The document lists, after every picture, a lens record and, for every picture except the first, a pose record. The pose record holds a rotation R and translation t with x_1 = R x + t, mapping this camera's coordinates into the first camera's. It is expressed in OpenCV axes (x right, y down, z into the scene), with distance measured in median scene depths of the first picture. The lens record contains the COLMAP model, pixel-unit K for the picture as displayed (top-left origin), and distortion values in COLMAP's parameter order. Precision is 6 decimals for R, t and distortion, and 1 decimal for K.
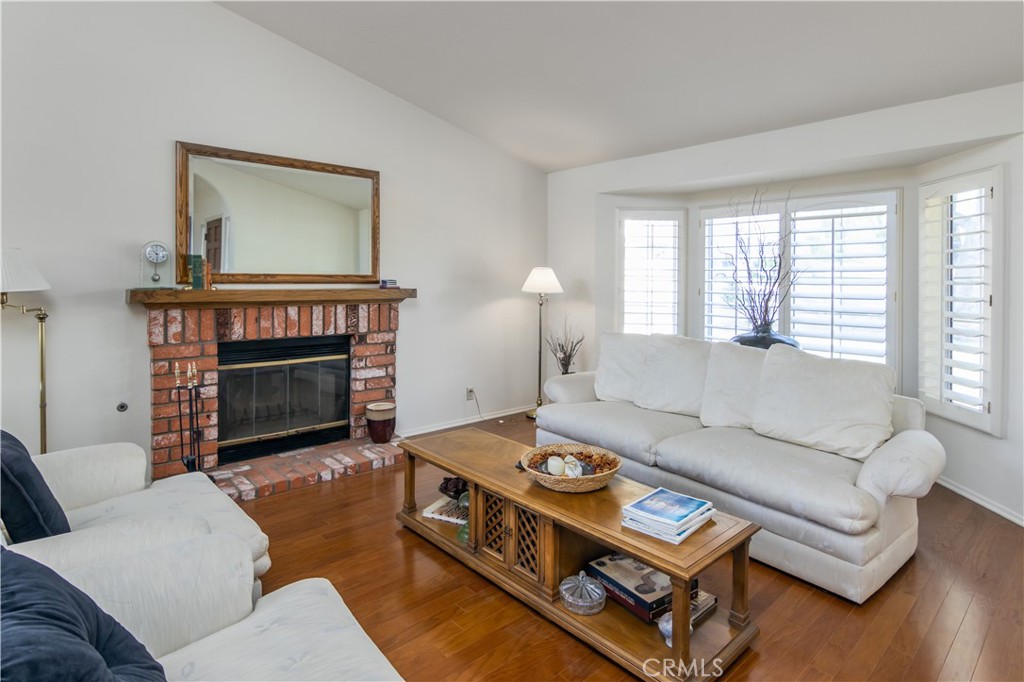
lens RADIAL K [[539.7, 0, 511.7], [0, 539.7, 276.1], [0, 0, 1]] dist [-0.001735, 0.000035]
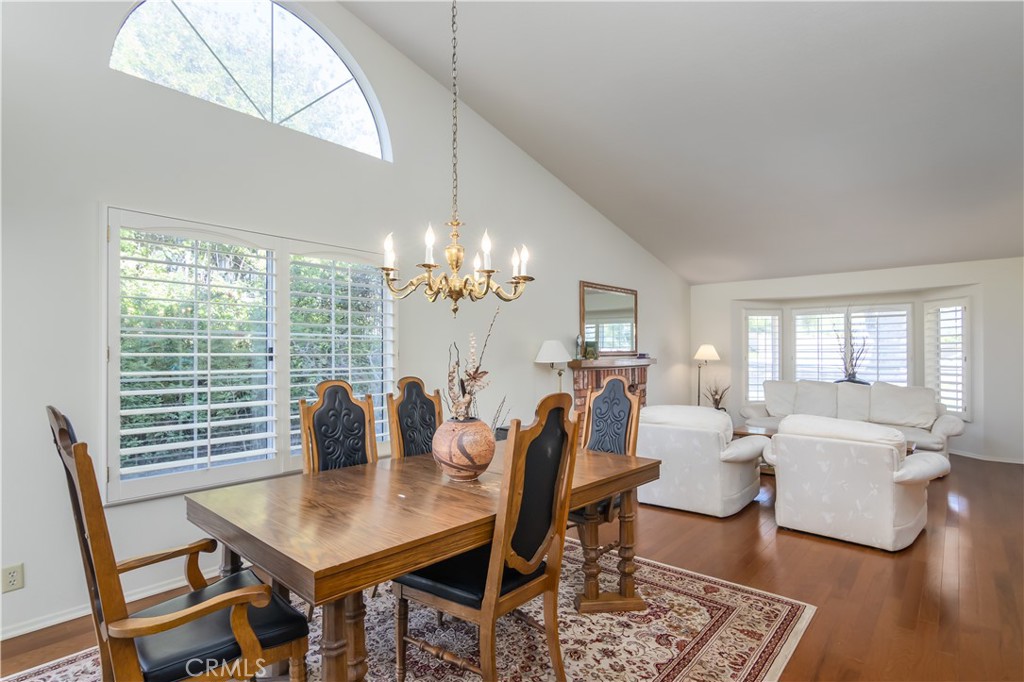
lens RADIAL K [[531.9, 0, 519.9], [0, 531.9, 344.4], [0, 0, 1]] dist [0.003569, 0.000382]
pose [[0.988808, -0.011297, 0.148765, -0.869441], [0.012716, 0.999882, -0.008589, -0.012605], [-0.148651, 0.010385, 0.988835, -0.618663]]
